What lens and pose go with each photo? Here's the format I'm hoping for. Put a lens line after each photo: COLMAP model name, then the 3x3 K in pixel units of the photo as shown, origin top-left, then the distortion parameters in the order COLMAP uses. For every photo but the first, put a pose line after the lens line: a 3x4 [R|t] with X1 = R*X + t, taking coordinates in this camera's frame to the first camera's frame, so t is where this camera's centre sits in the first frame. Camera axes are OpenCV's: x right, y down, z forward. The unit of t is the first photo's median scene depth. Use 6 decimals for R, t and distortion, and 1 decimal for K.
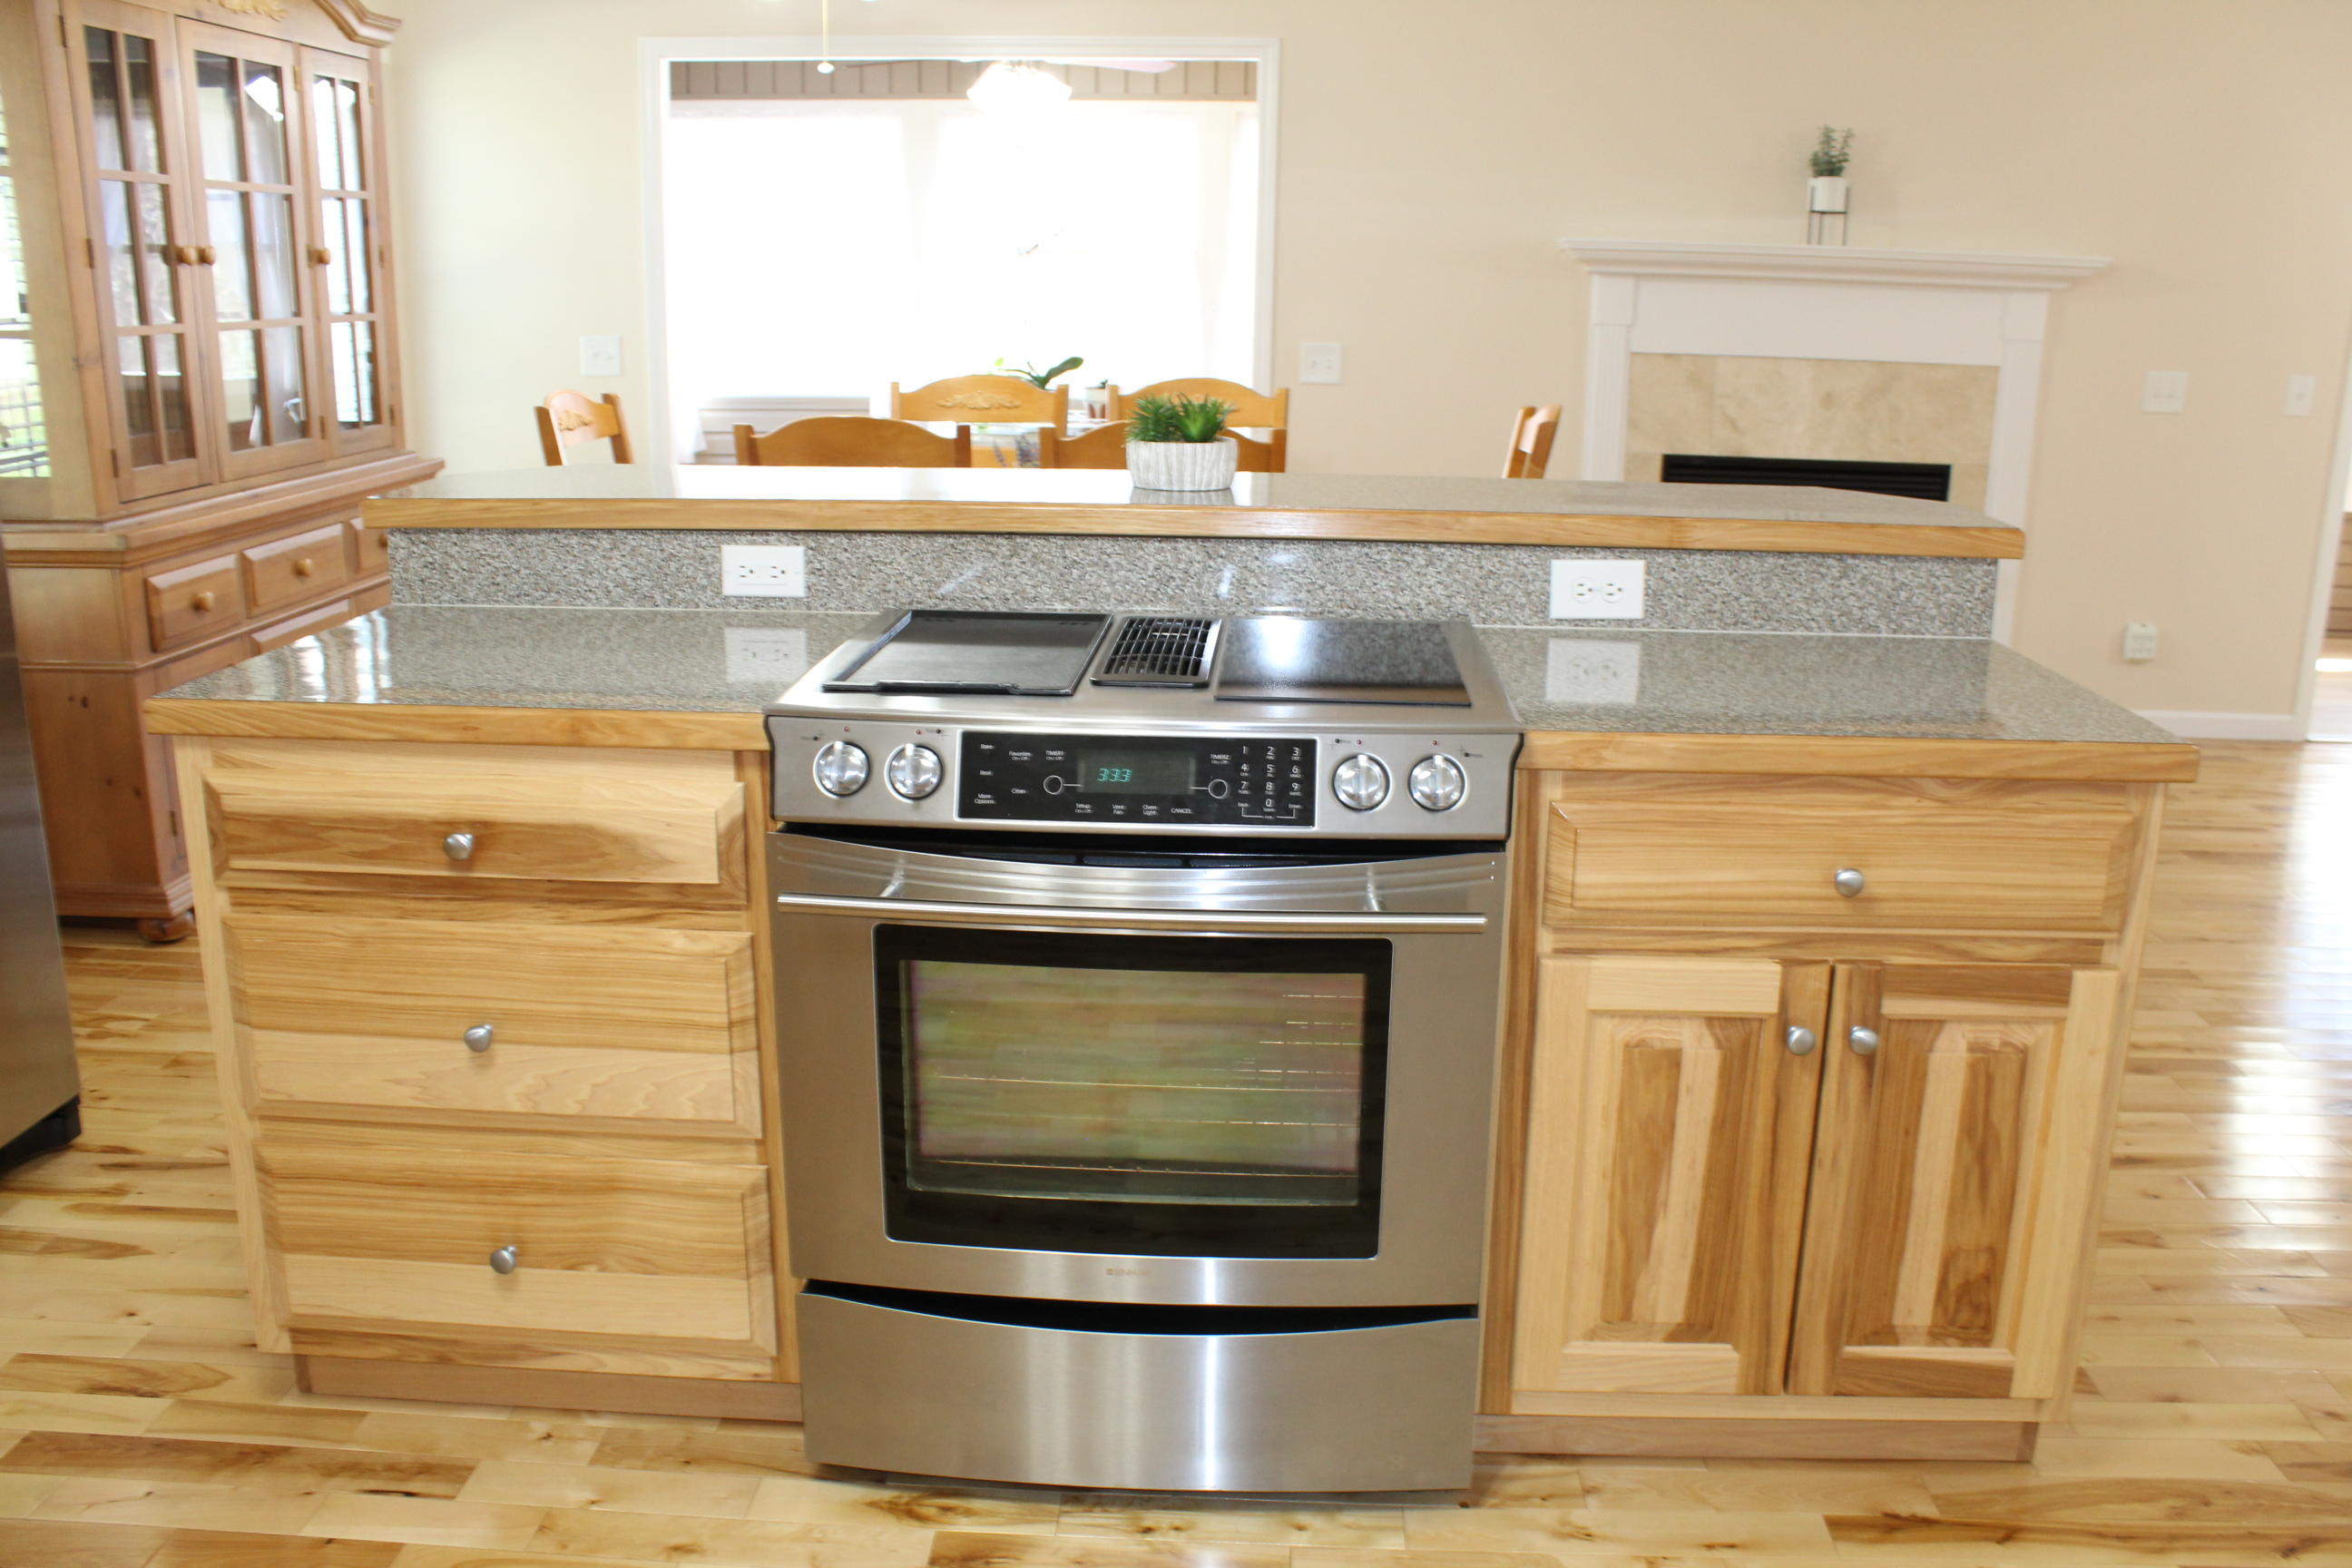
lens RADIAL K [[1955.0, 0, 1195.0], [0, 1955.0, 831.9], [0, 0, 1]] dist [-0.160266, 0.129680]
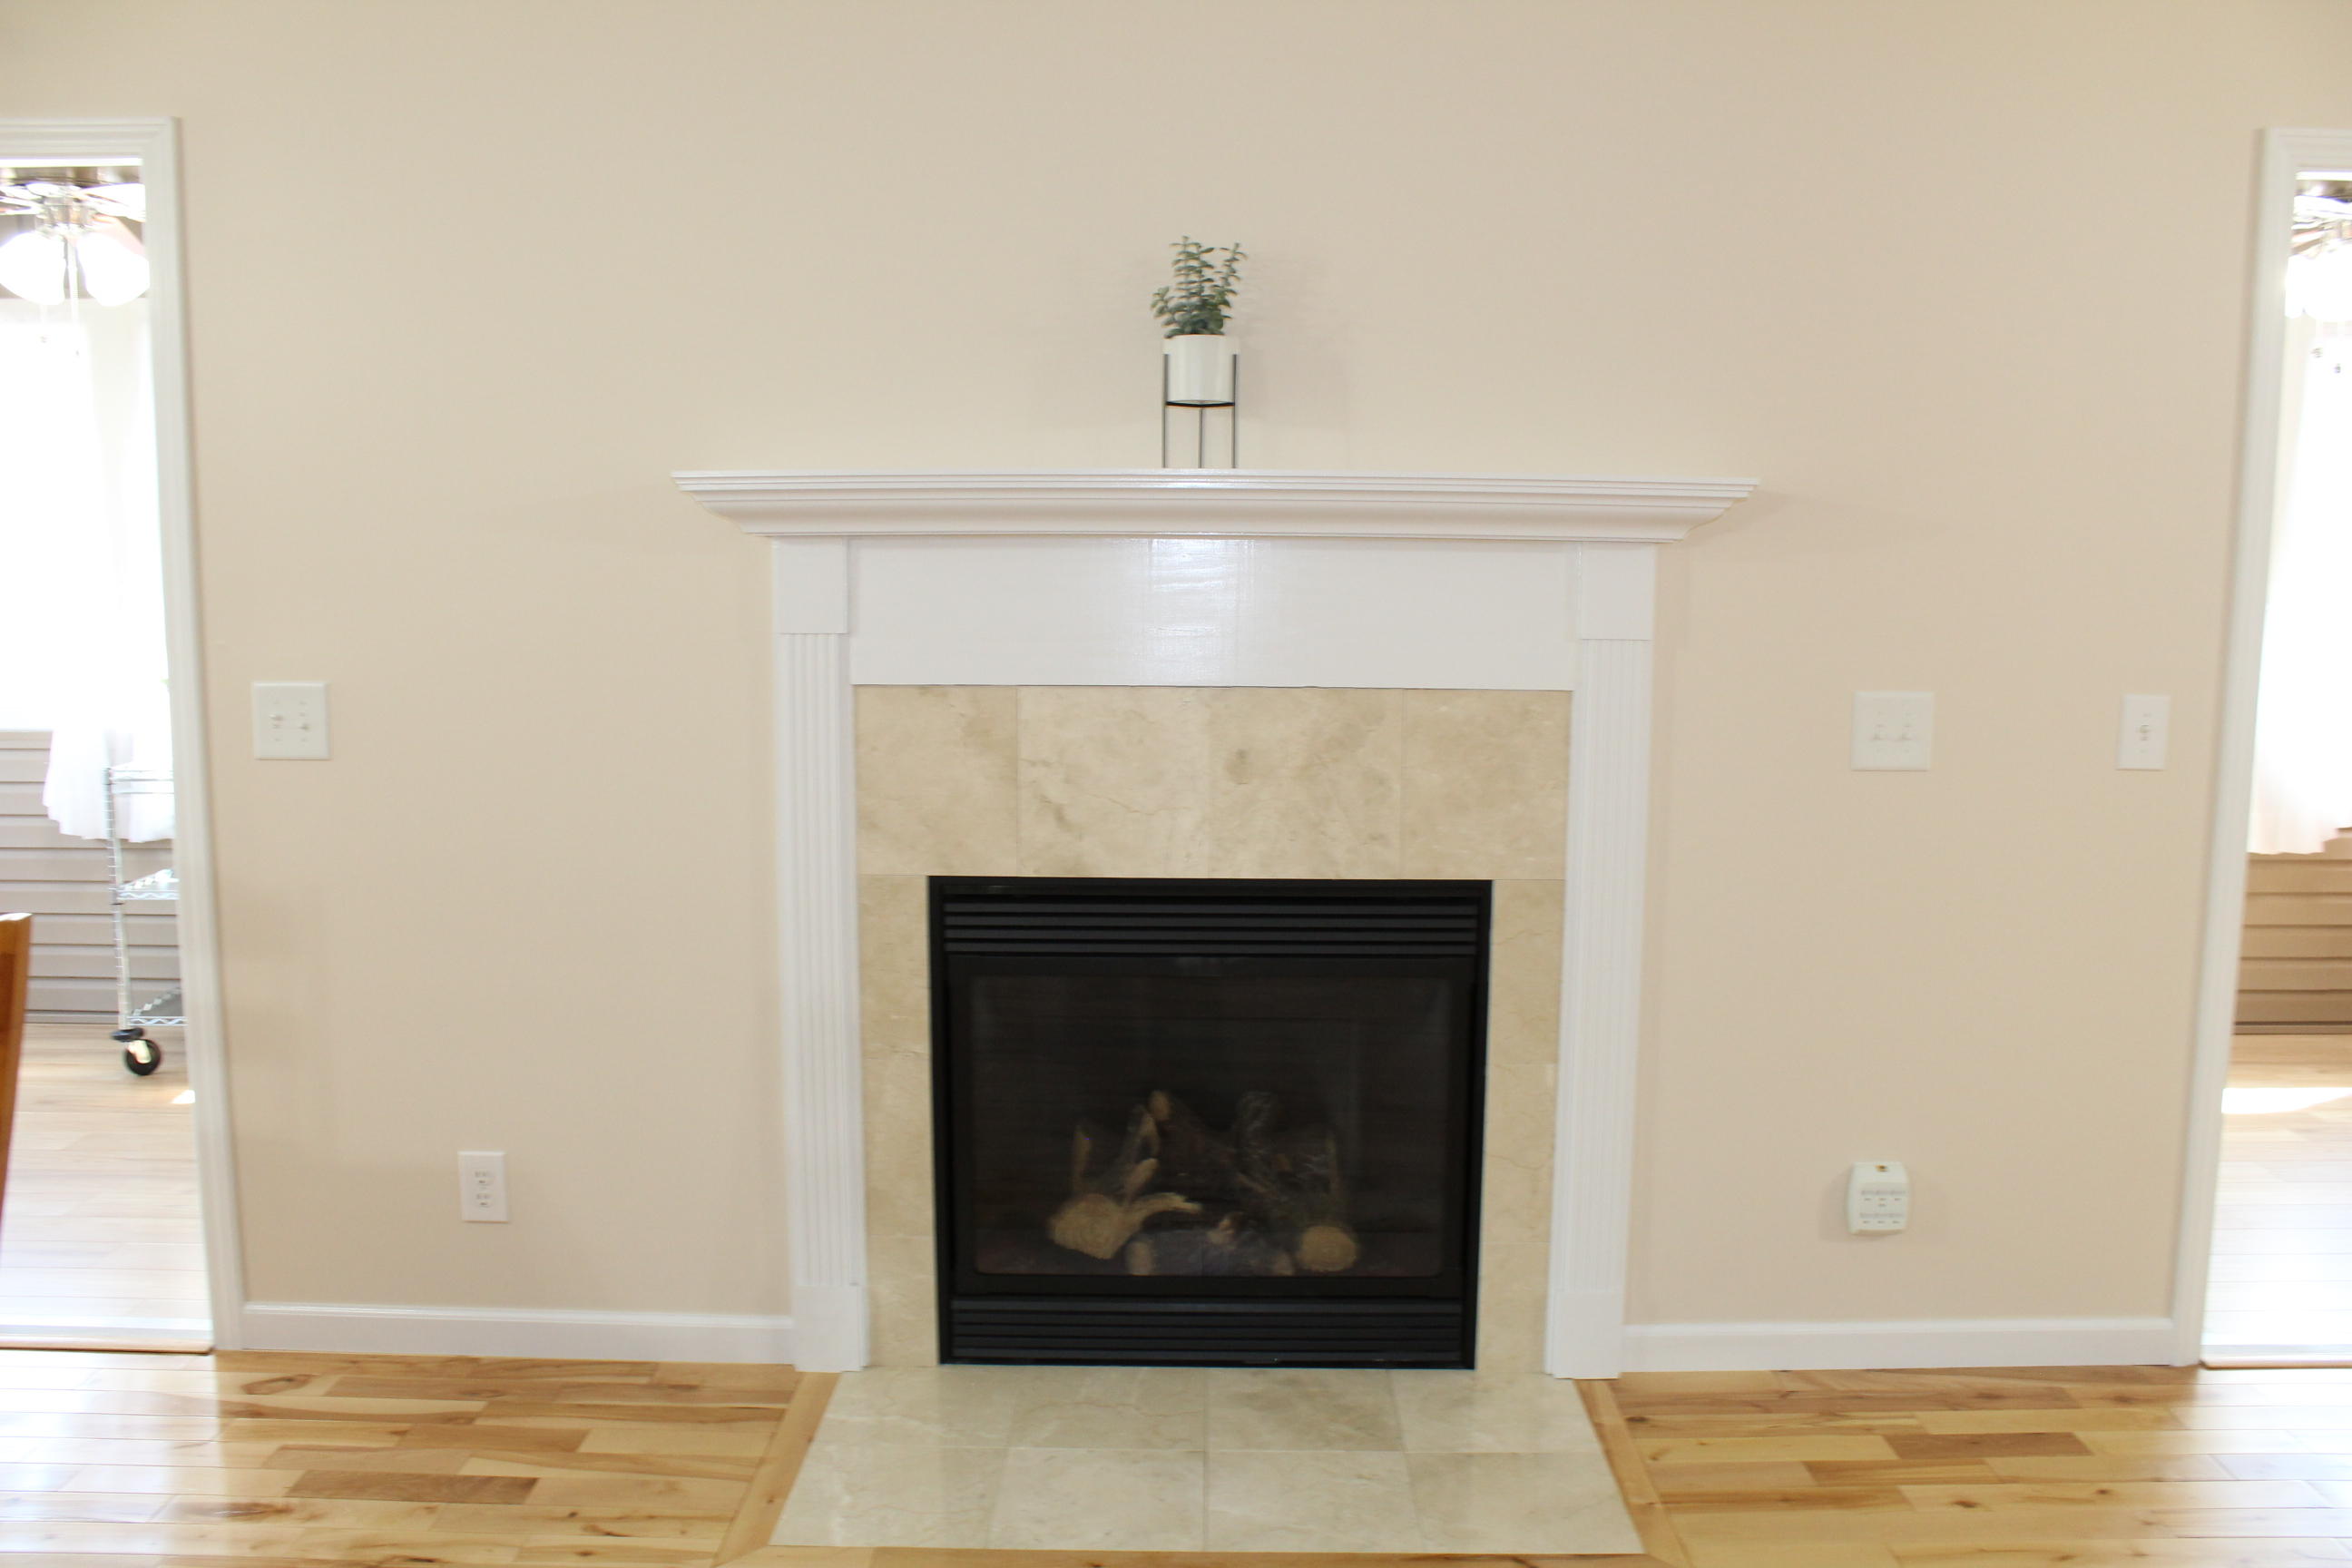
lens RADIAL K [[1955.0, 0, 1189.1], [0, 1955.0, 844.1], [0, 0, 1]] dist [-0.160266, 0.129680]
pose [[0.998445, -0.017120, 0.053044, 0.289541], [0.023695, 0.991759, -0.125910, -0.139020], [-0.050451, 0.126971, 0.990623, 0.483078]]
